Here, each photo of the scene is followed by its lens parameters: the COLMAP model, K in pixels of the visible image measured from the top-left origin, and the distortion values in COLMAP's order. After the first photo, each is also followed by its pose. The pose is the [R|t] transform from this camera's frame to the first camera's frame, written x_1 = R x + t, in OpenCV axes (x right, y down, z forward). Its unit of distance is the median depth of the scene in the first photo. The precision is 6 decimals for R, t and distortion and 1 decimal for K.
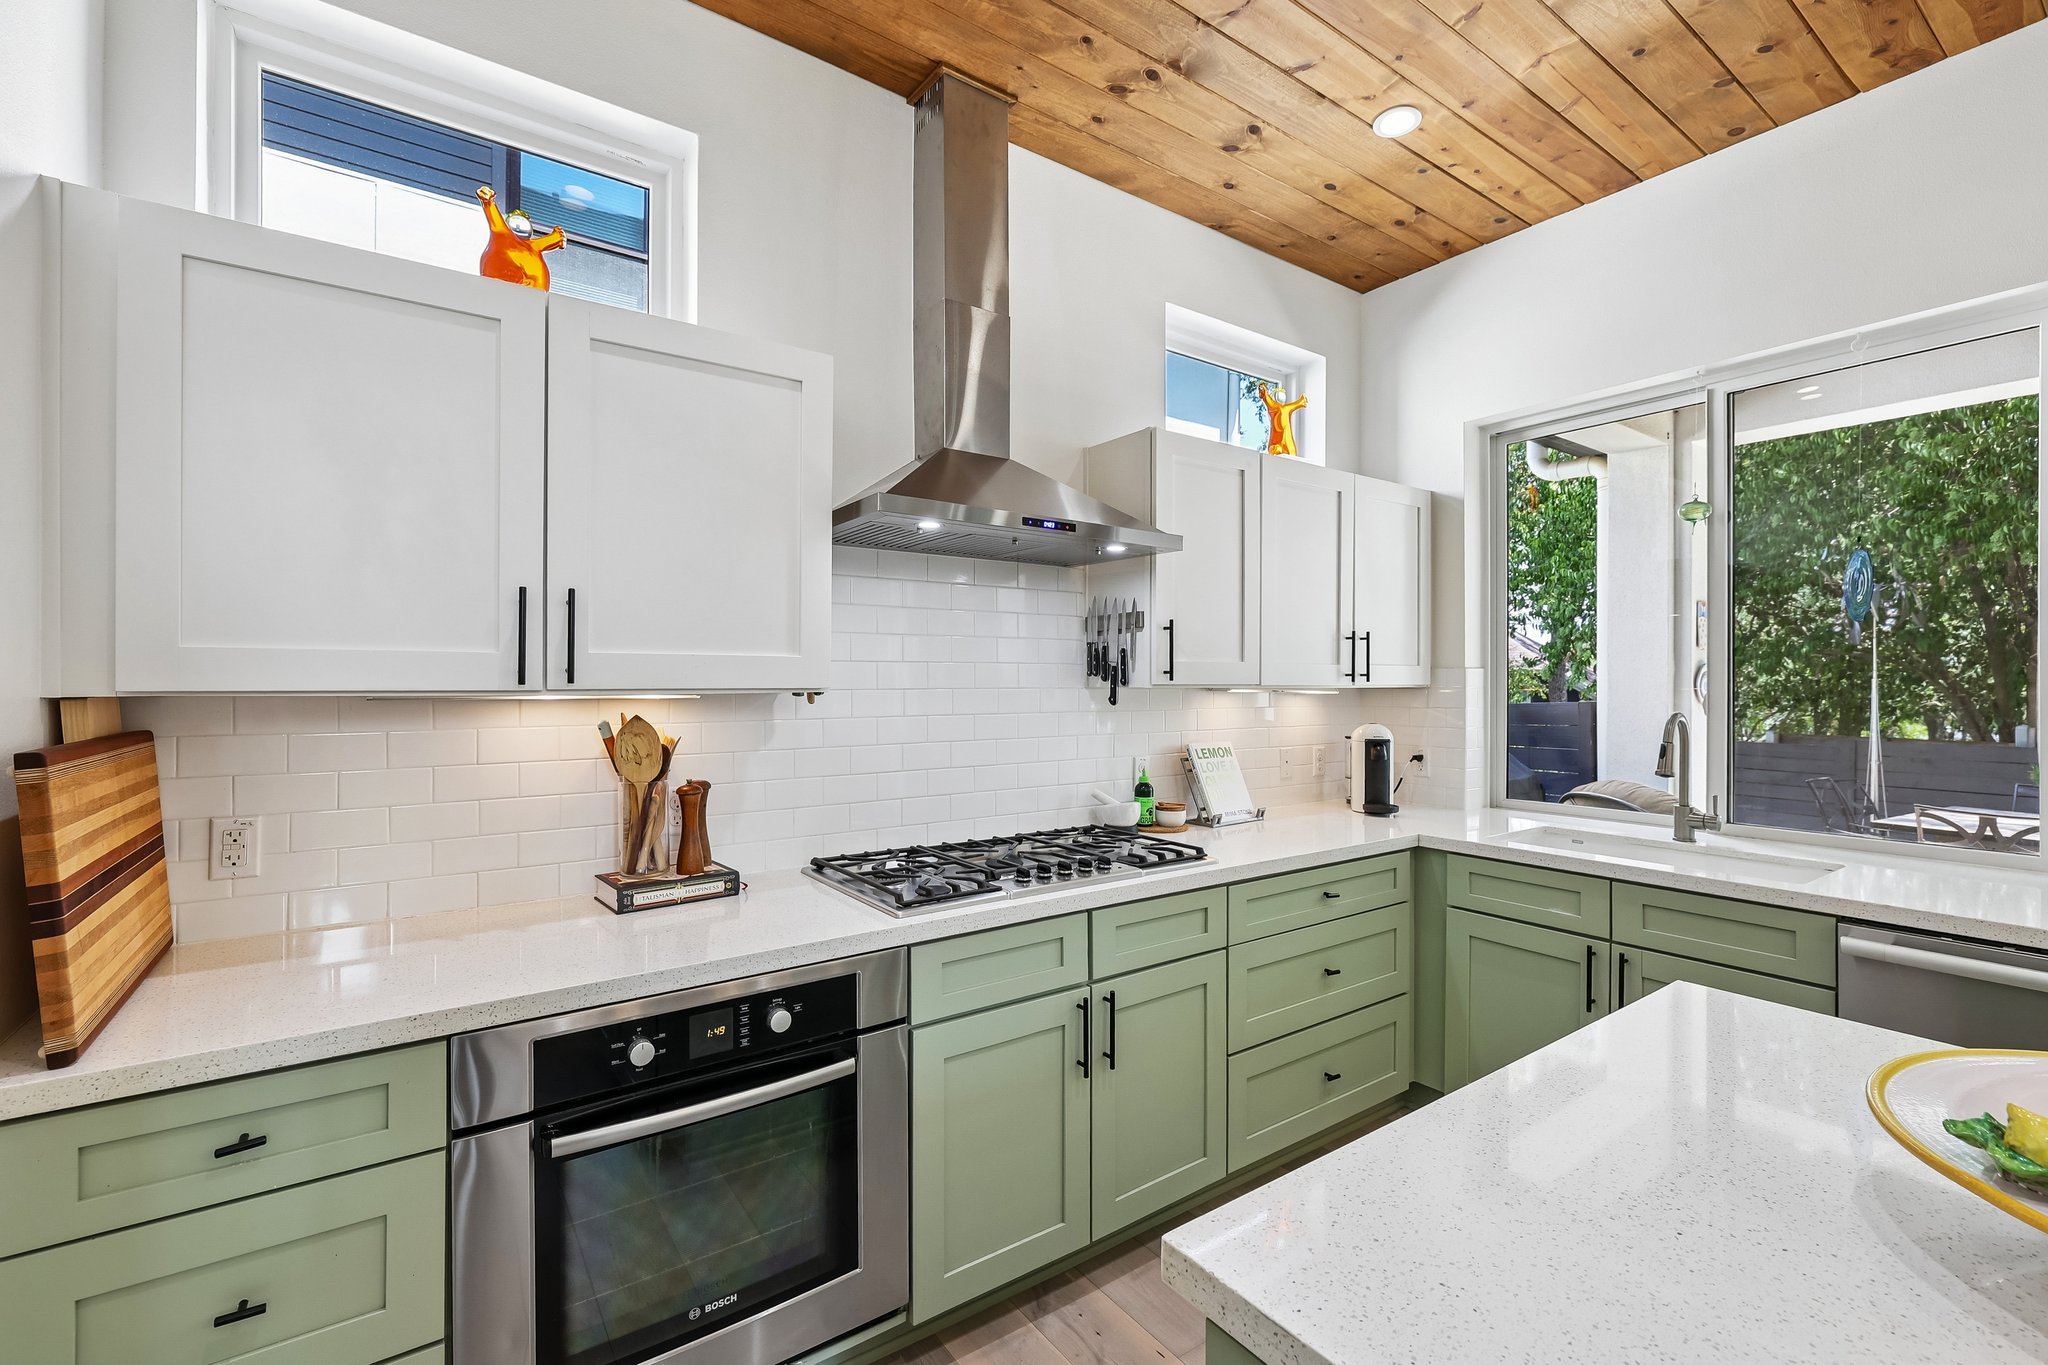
lens RADIAL K [[873.7, 0, 1027.7], [0, 873.7, 681.6], [0, 0, 1]] dist [0.002966, 0.000514]
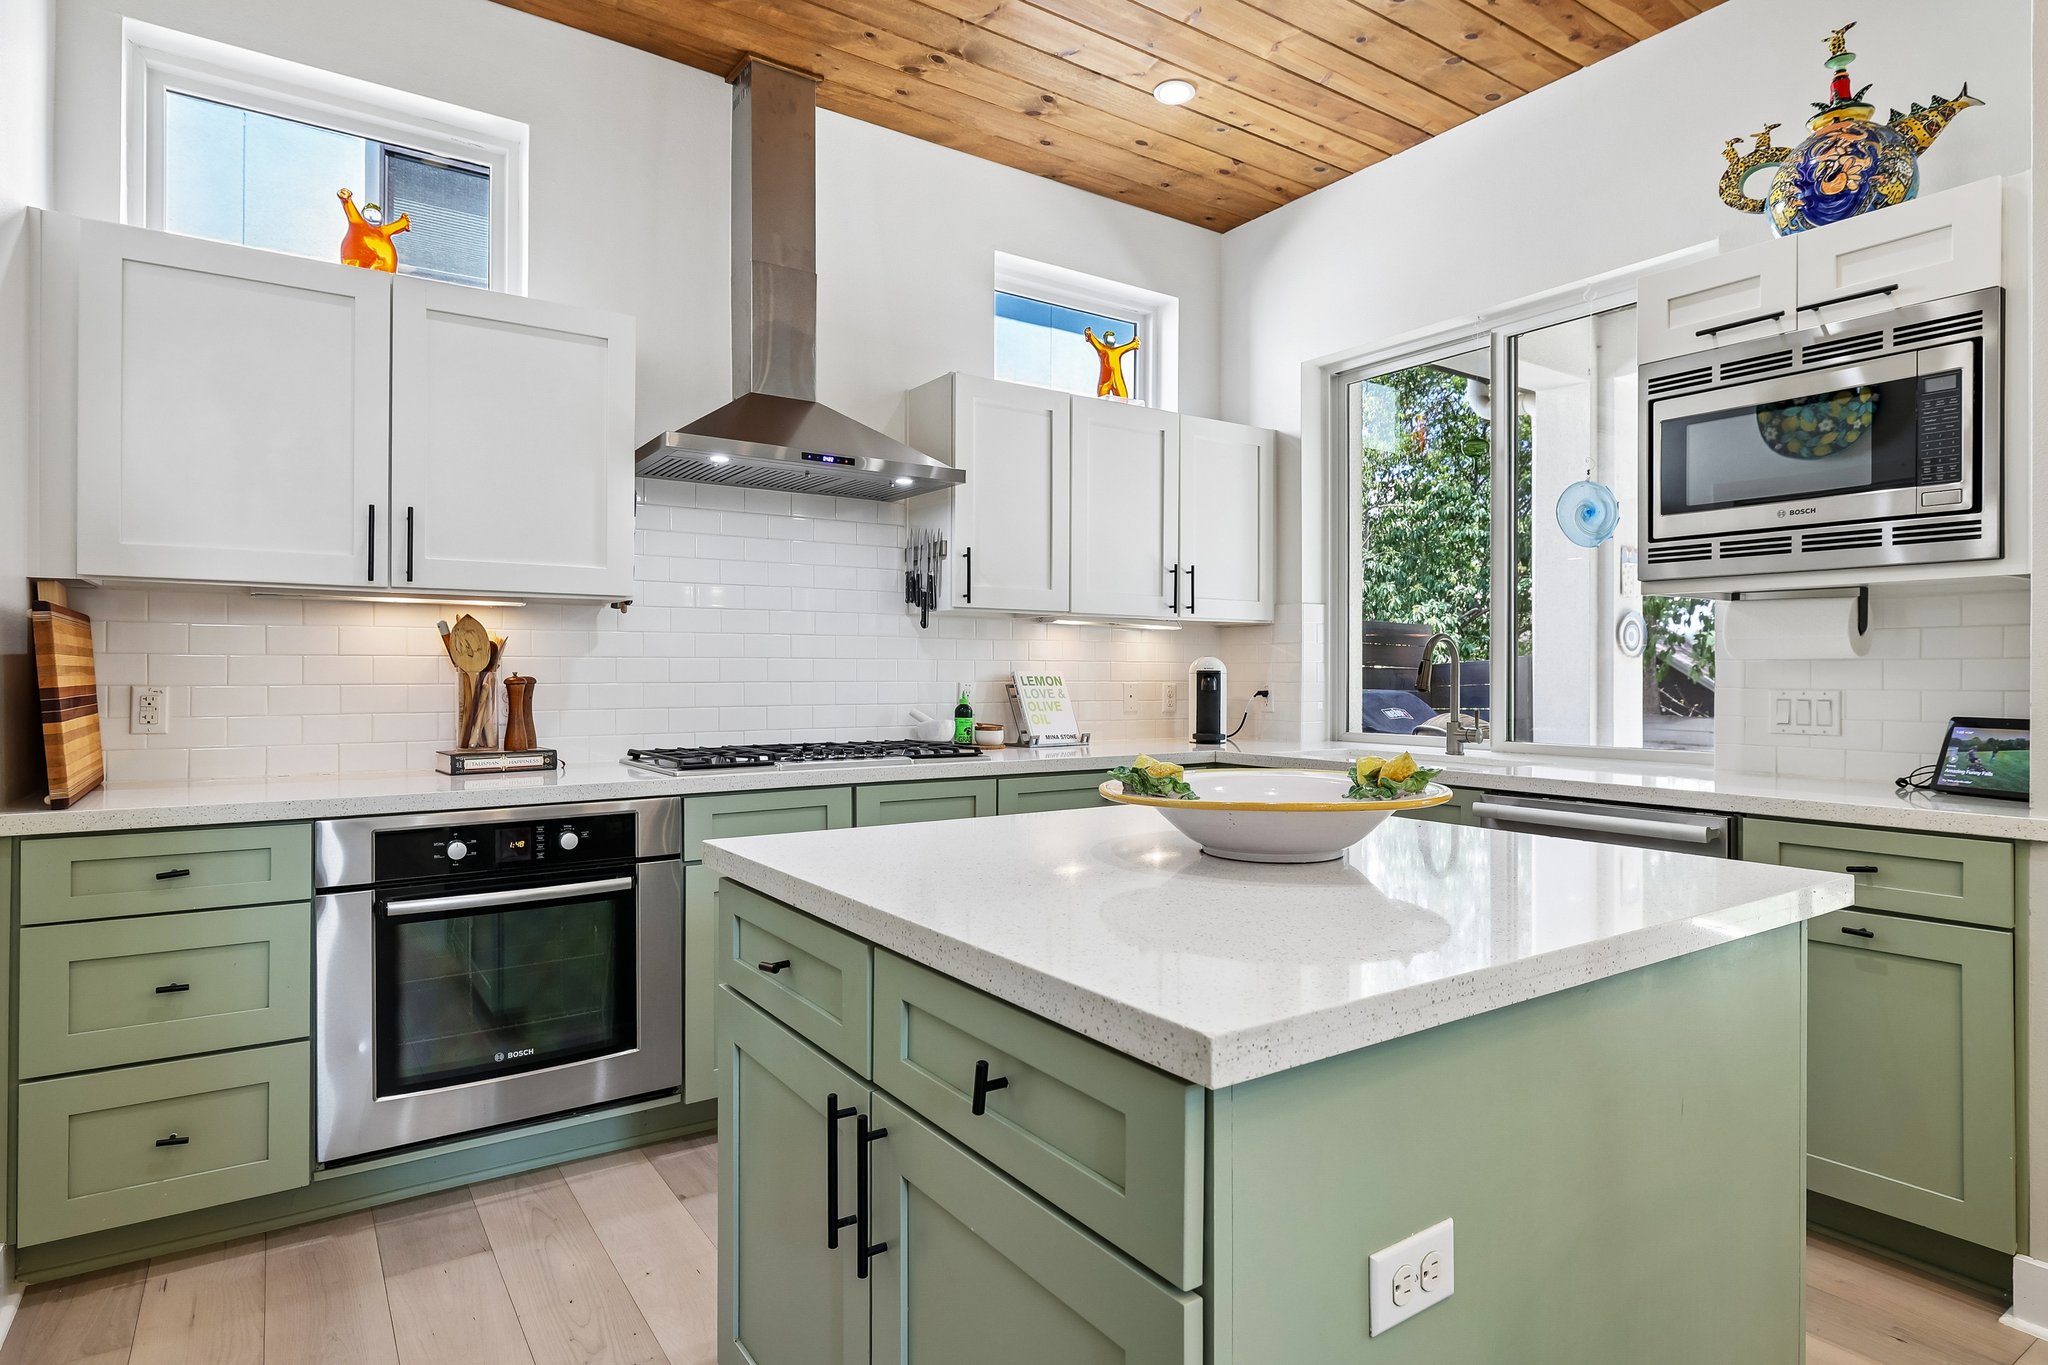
lens RADIAL K [[1100.7, 0, 1023.3], [0, 1100.7, 672.0], [0, 0, 1]] dist [0.004770, 0.000602]
pose [[0.999847, 0.000425, -0.017487, 0.292546], [-0.000477, 0.999996, -0.002955, 0.101805], [0.017486, 0.002963, 0.999843, -0.431872]]
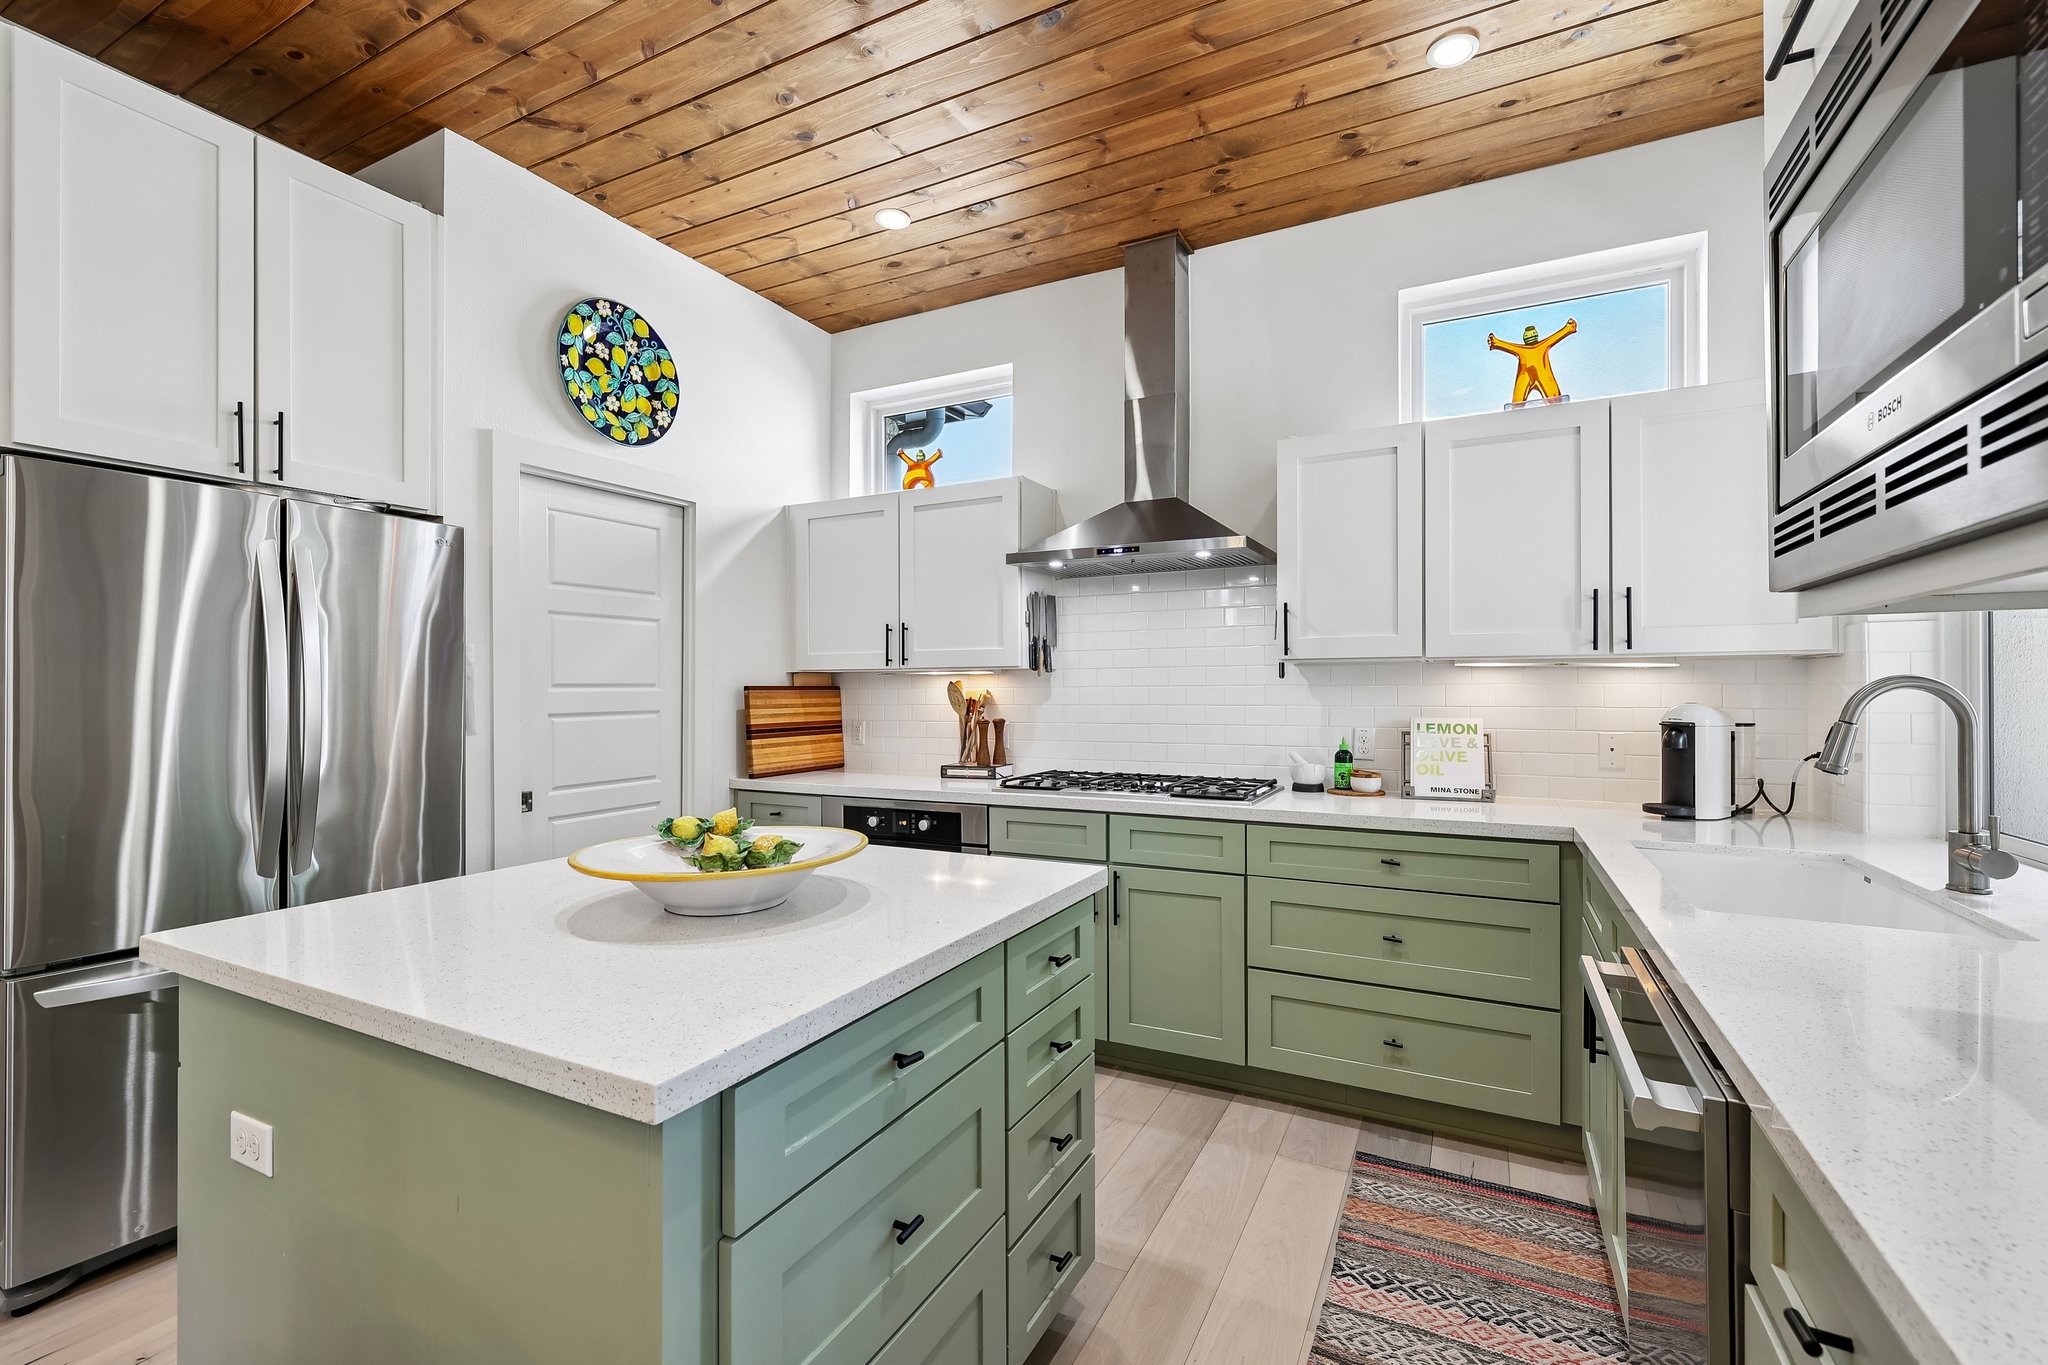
lens RADIAL K [[873.7, 0, 1039.0], [0, 873.7, 678.3], [0, 0, 1]] dist [0.002966, 0.000514]
pose [[0.471694, -0.015597, -0.881624, 1.171090], [0.001482, 0.999856, -0.016896, 0.056018], [0.881761, 0.006663, 0.471649, 0.190949]]
